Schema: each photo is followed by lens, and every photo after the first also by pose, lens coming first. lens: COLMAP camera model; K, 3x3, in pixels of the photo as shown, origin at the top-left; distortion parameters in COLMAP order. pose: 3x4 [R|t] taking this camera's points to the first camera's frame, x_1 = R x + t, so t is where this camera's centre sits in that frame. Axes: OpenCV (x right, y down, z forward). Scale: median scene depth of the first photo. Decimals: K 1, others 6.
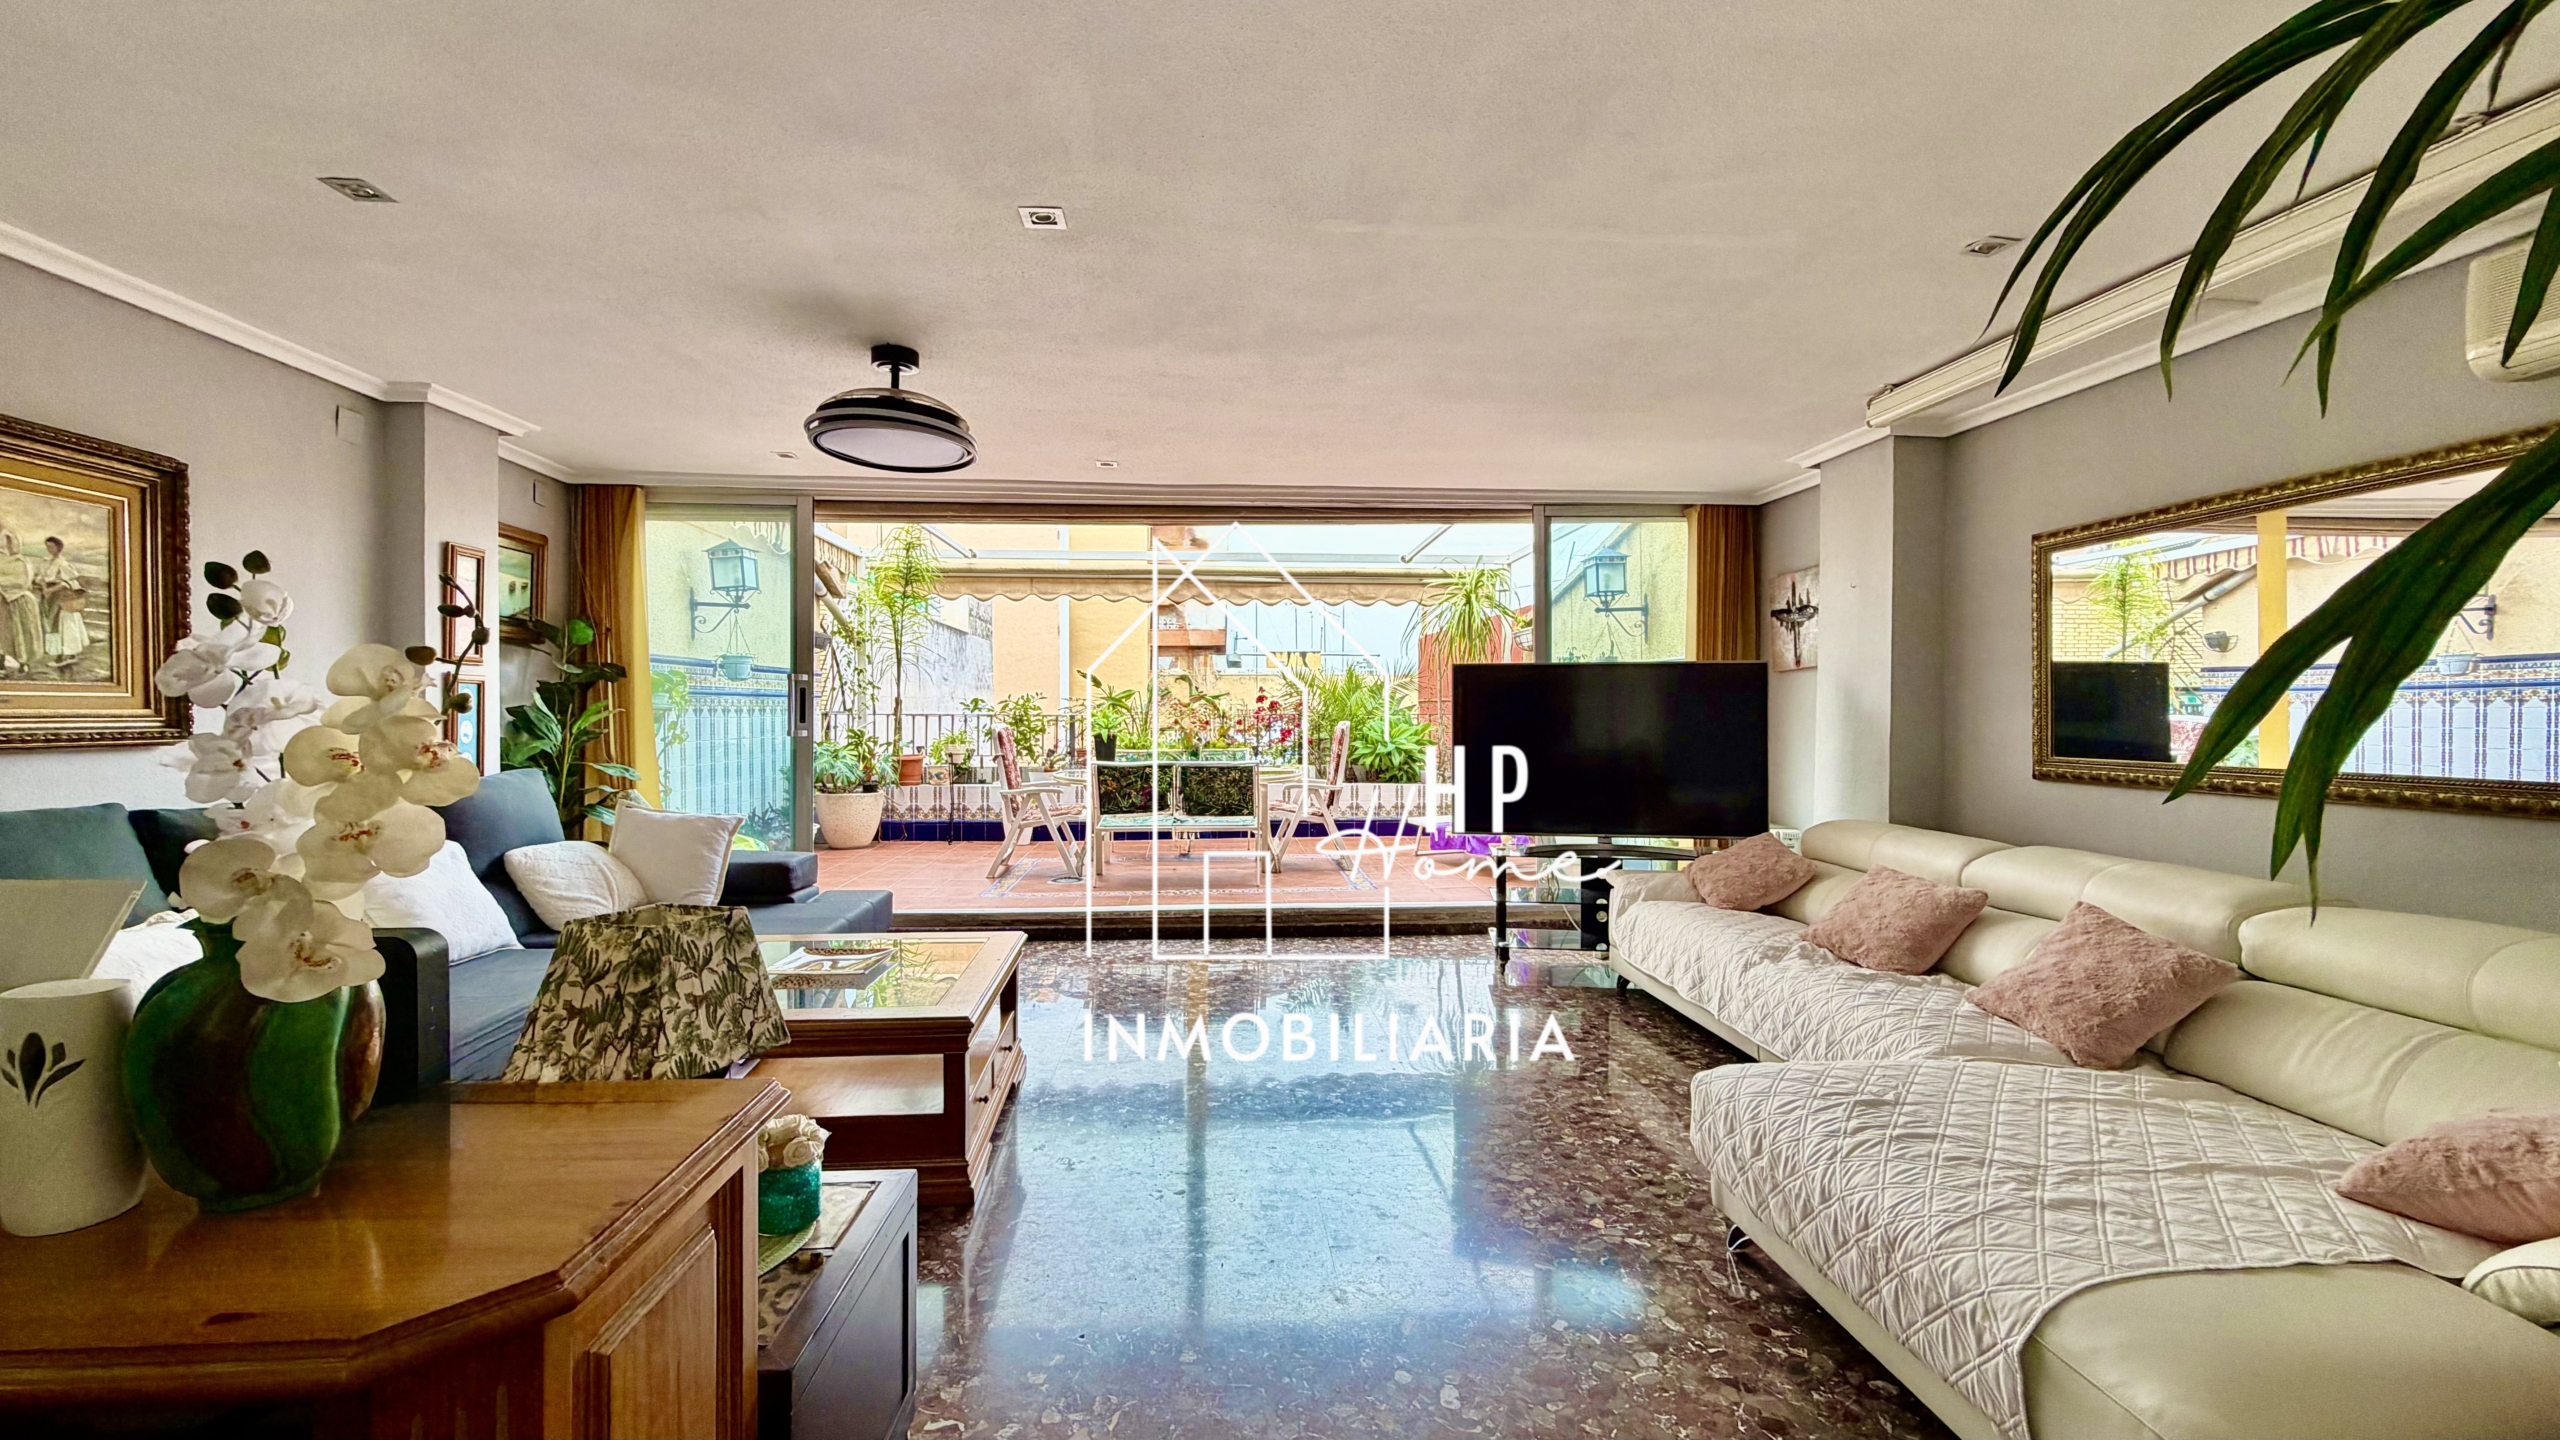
lens RADIAL K [[1017.3, 0, 1277.3], [0, 1017.3, 721.1], [0, 0, 1]] dist [-0.000816, 0.000091]
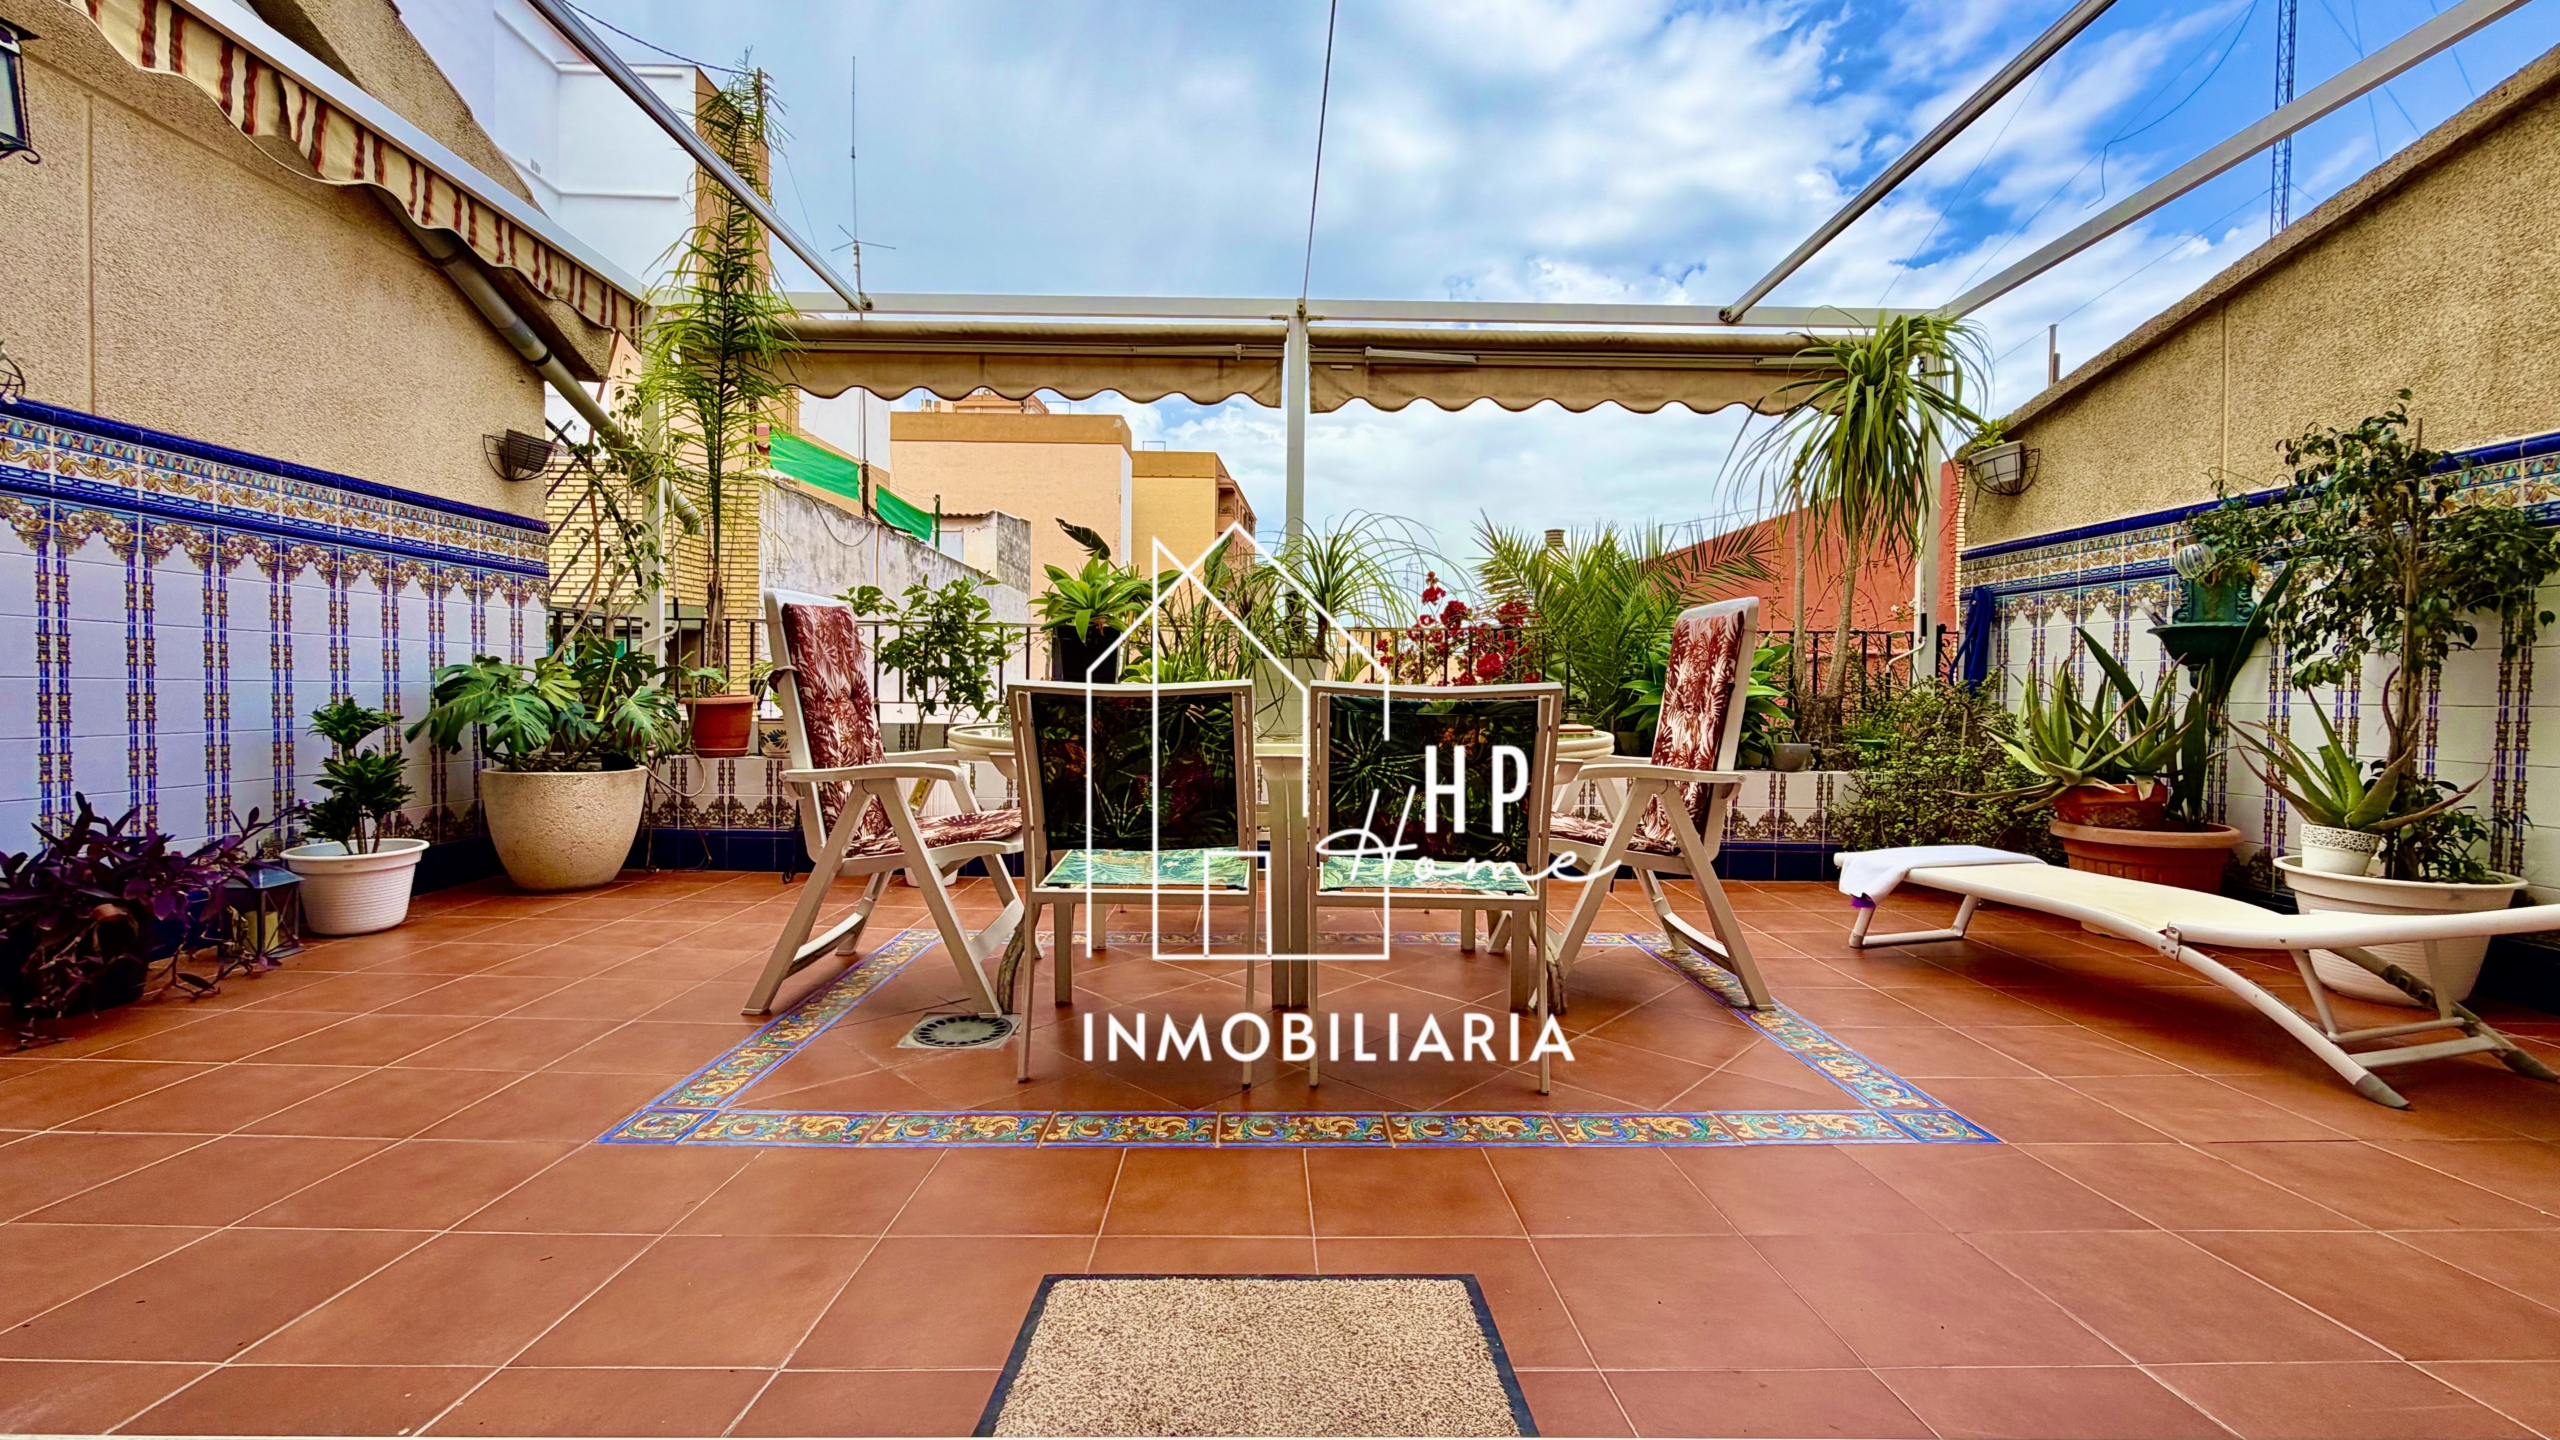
lens RADIAL K [[1017.3, 0, 1276.8], [0, 1017.3, 725.4], [0, 0, 1]] dist [-0.000816, 0.000091]
pose [[0.997860, 0.012962, -0.064082, -0.148875], [-0.011690, 0.999728, 0.020189, 0.082333], [0.064326, -0.019396, 0.997740, 1.241643]]
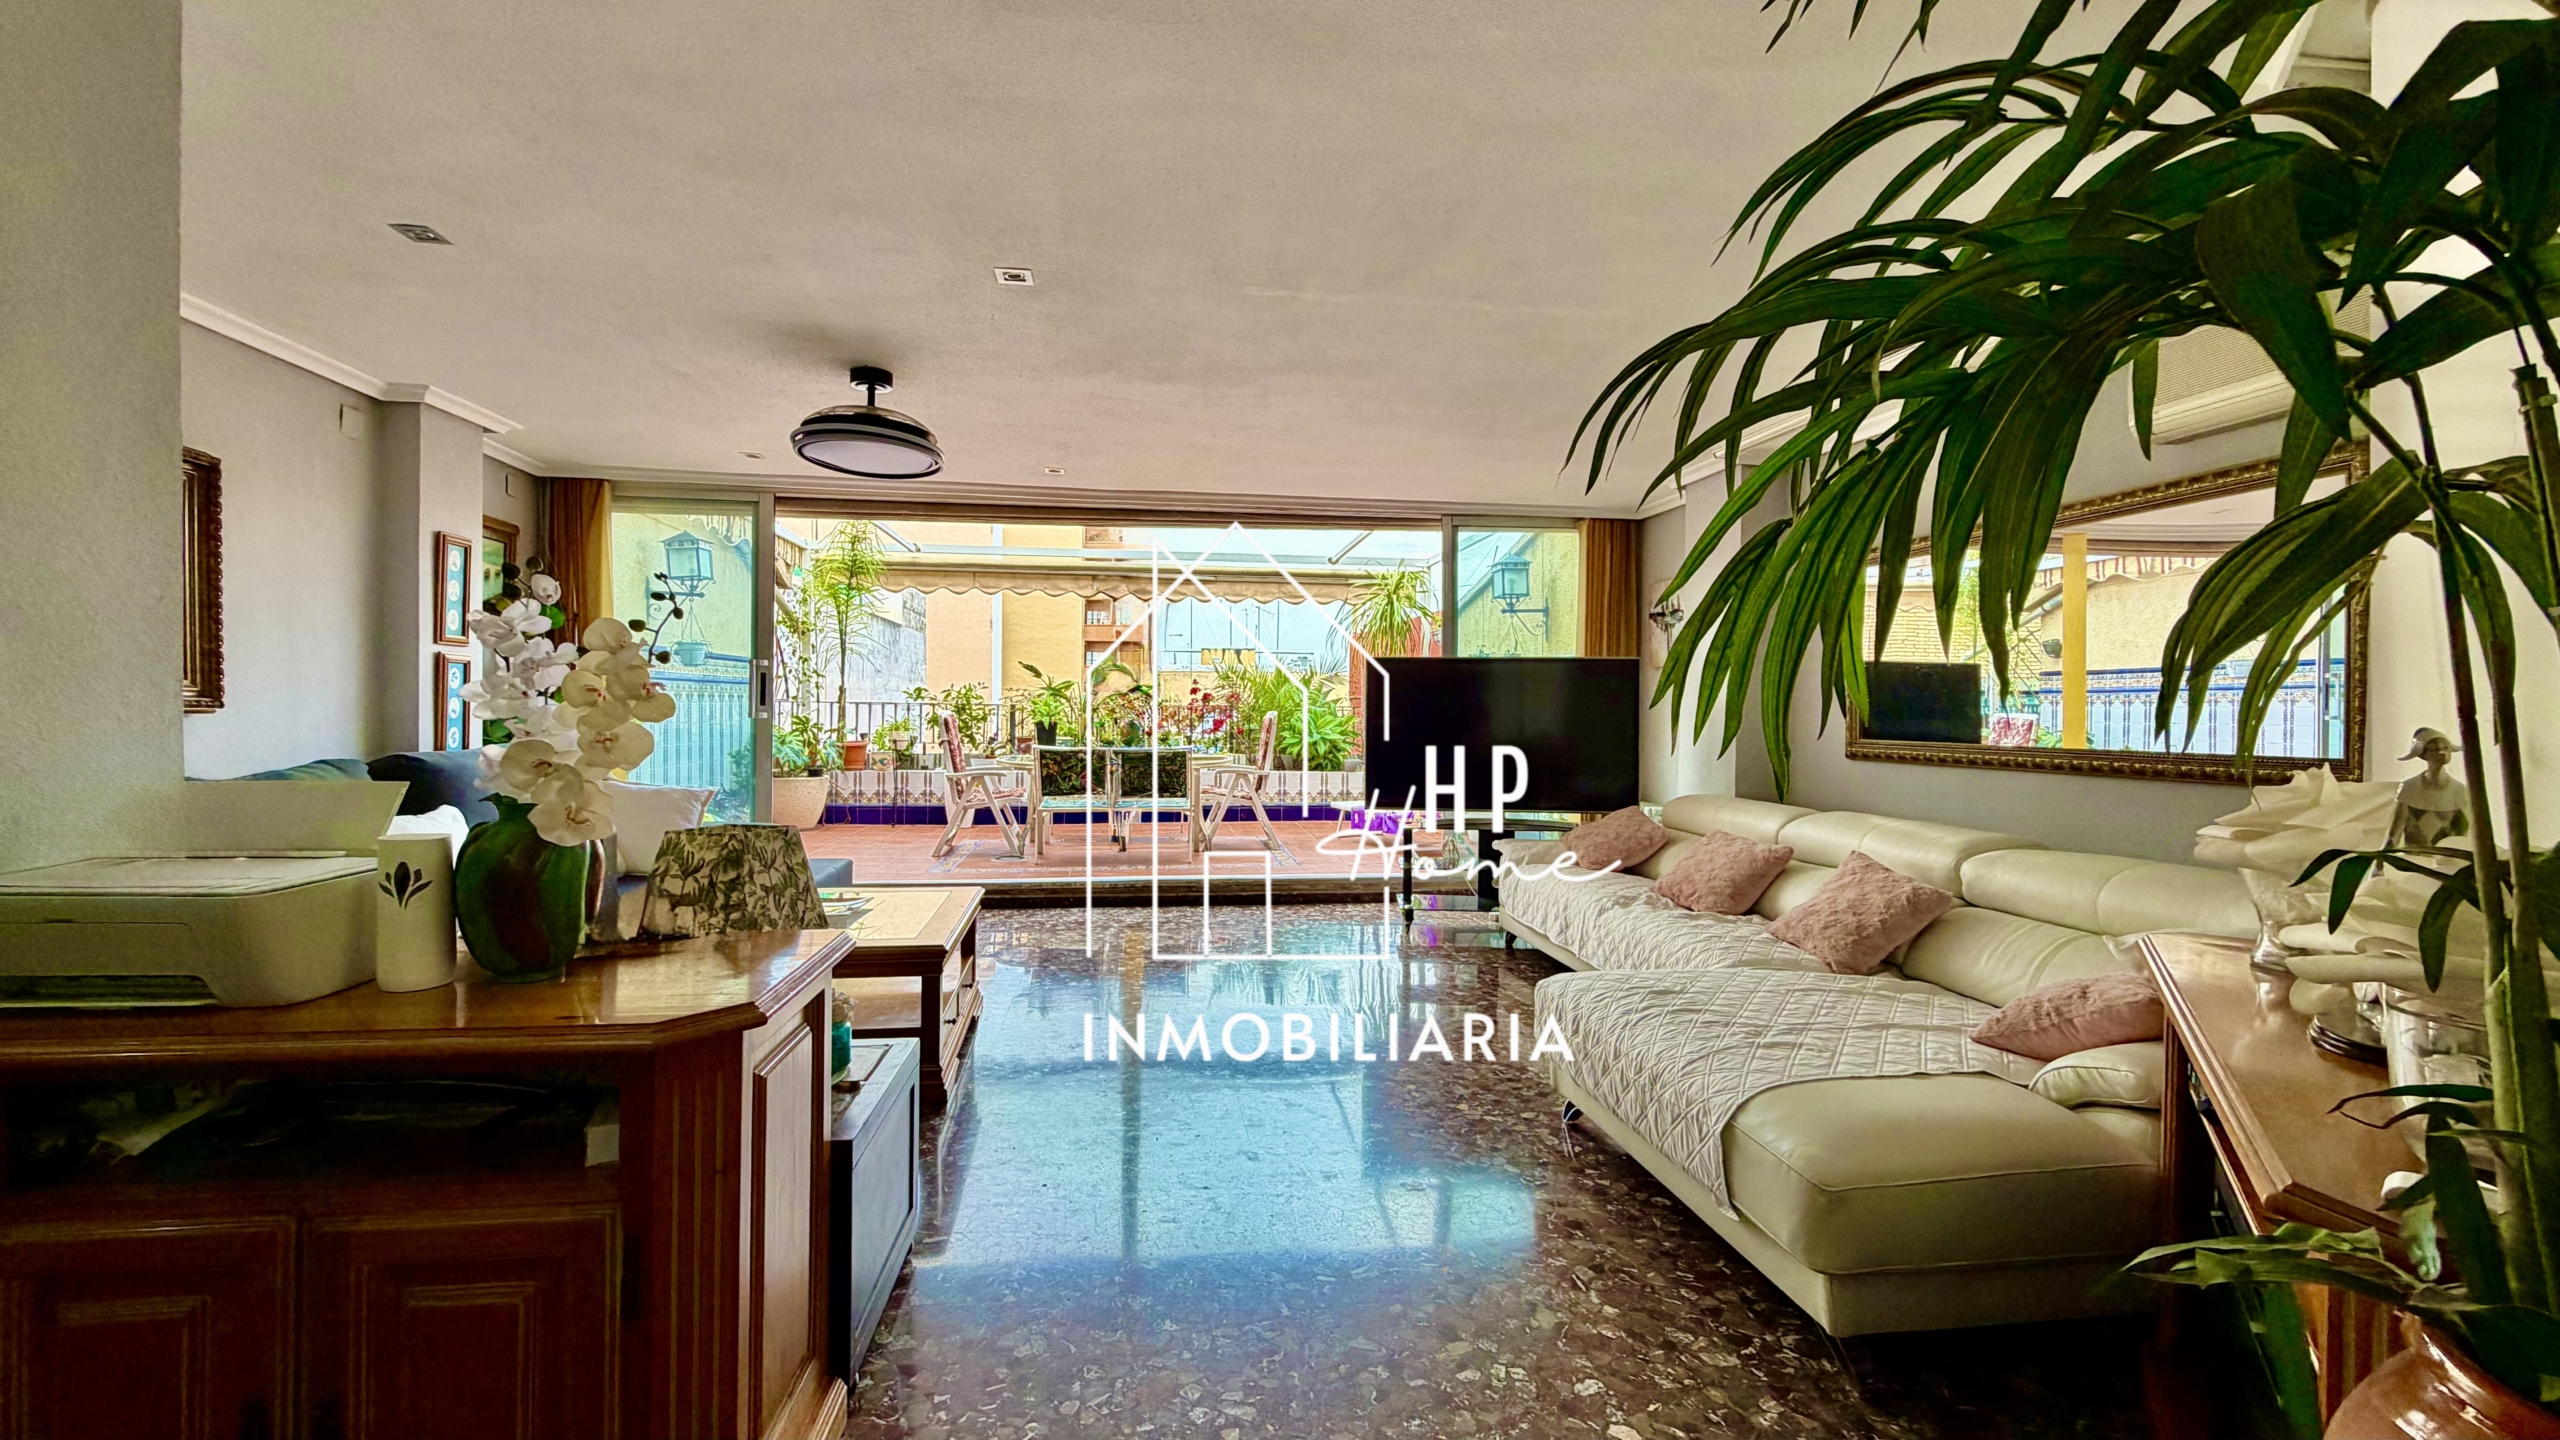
lens RADIAL K [[1017.3, 0, 1277.0], [0, 1017.3, 717.1], [0, 0, 1]] dist [-0.000816, 0.000091]
pose [[0.997909, 0.008190, 0.064117, 0.004327], [-0.008089, 0.999966, -0.001824, 0.016597], [-0.064129, 0.001301, 0.997941, -0.143908]]
